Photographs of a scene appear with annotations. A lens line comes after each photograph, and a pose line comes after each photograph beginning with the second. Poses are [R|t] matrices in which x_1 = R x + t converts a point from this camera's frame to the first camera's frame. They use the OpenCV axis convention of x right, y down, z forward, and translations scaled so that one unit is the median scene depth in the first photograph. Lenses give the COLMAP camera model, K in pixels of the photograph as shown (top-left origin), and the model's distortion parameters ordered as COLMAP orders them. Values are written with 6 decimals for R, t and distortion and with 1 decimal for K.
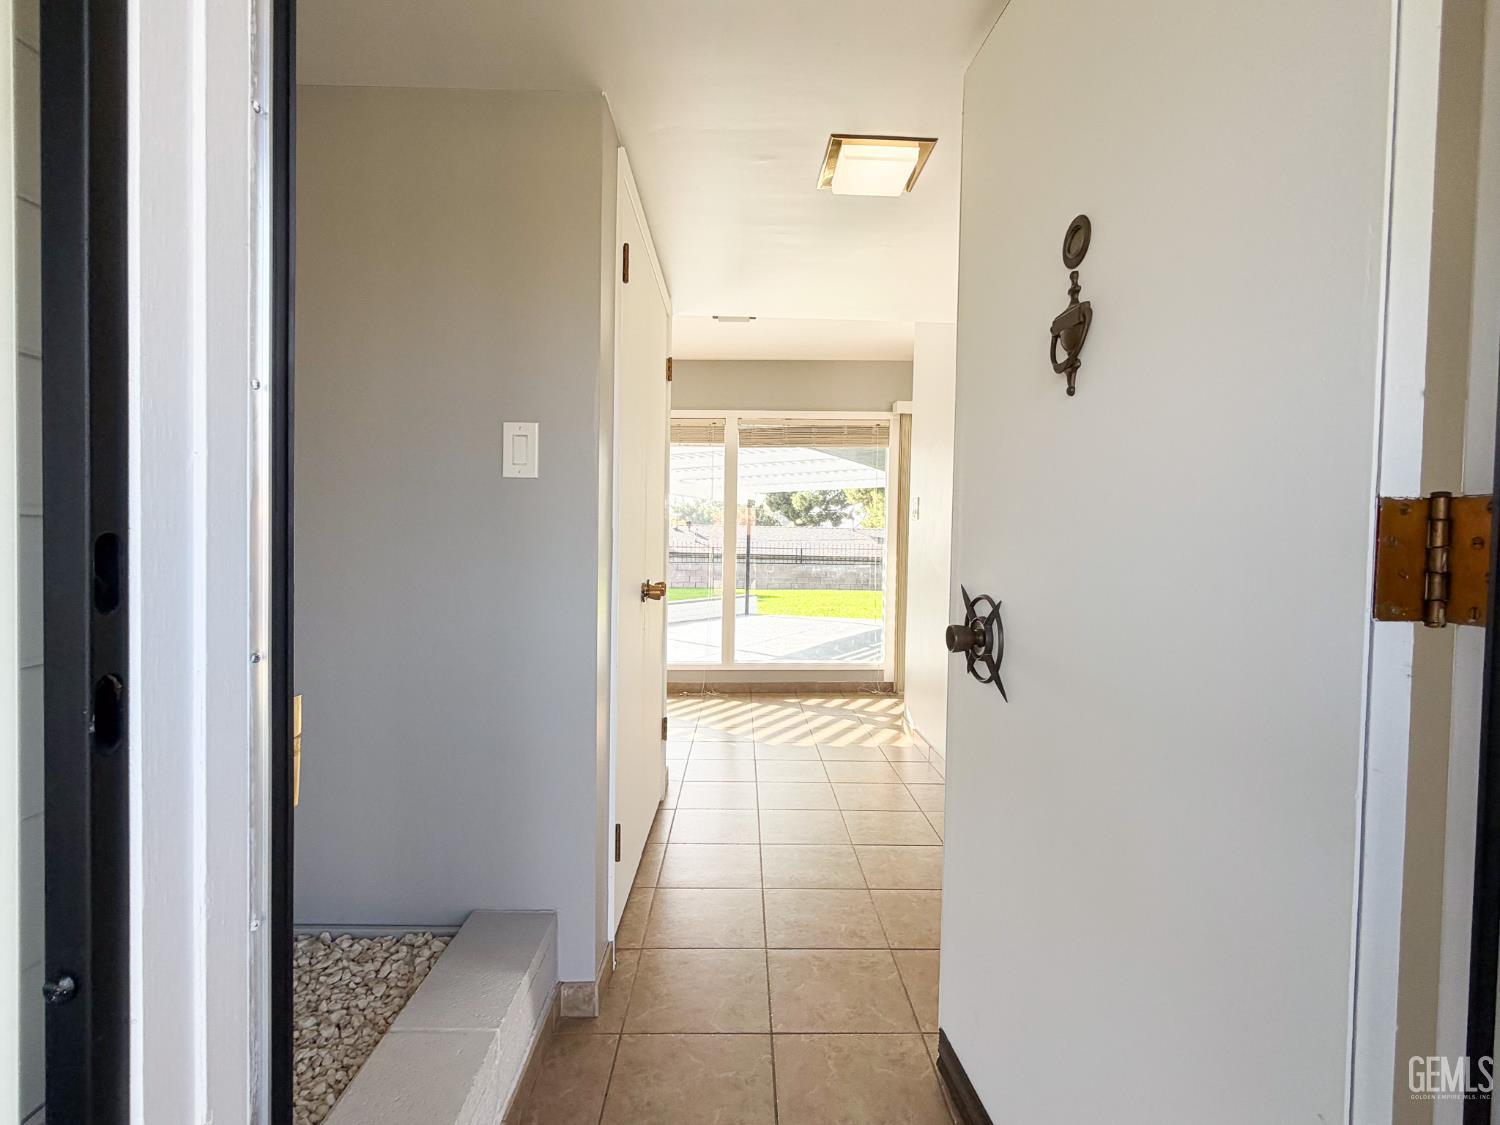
lens RADIAL K [[716.5, 0, 750.0], [0, 716.5, 562.5], [0, 0, 1]] dist [-0.000666, -0.000009]
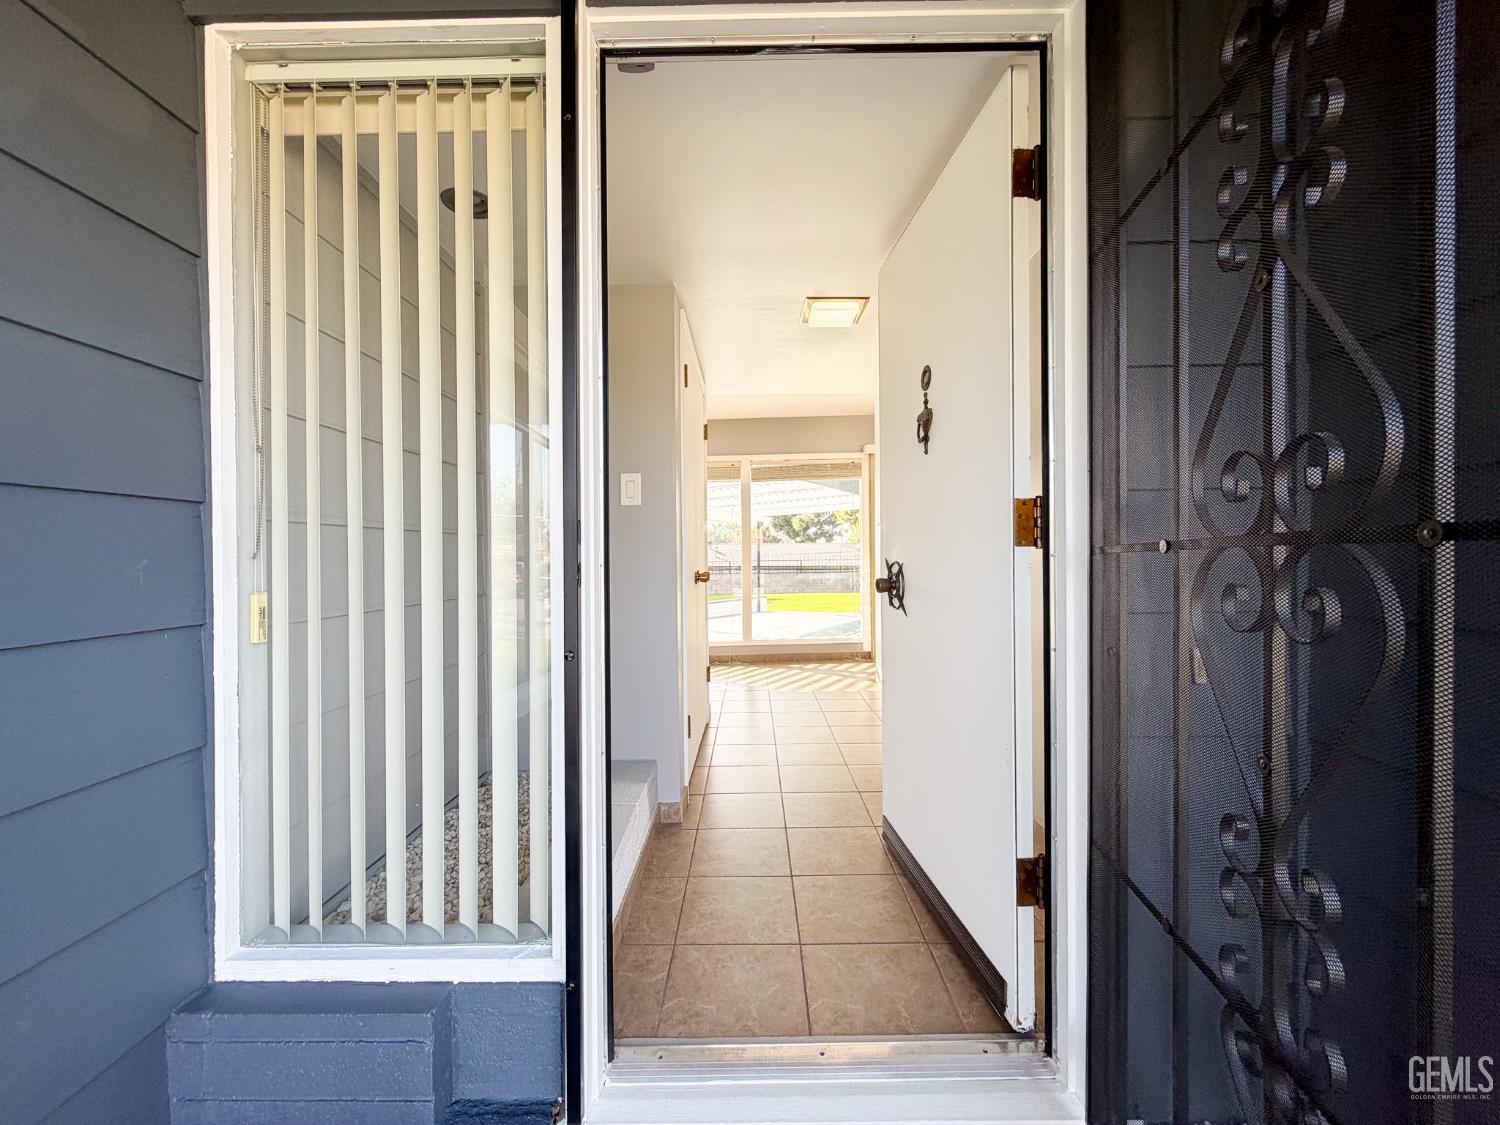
lens RADIAL K [[600.3, 0, 750.0], [0, 600.3, 562.5], [0, 0, 1]] dist [0.001548, -0.000293]
pose [[0.999516, -0.027565, -0.014452, -0.006132], [0.027225, 0.999359, -0.023231, 0.021799], [0.015083, 0.022826, 0.999626, -0.156243]]
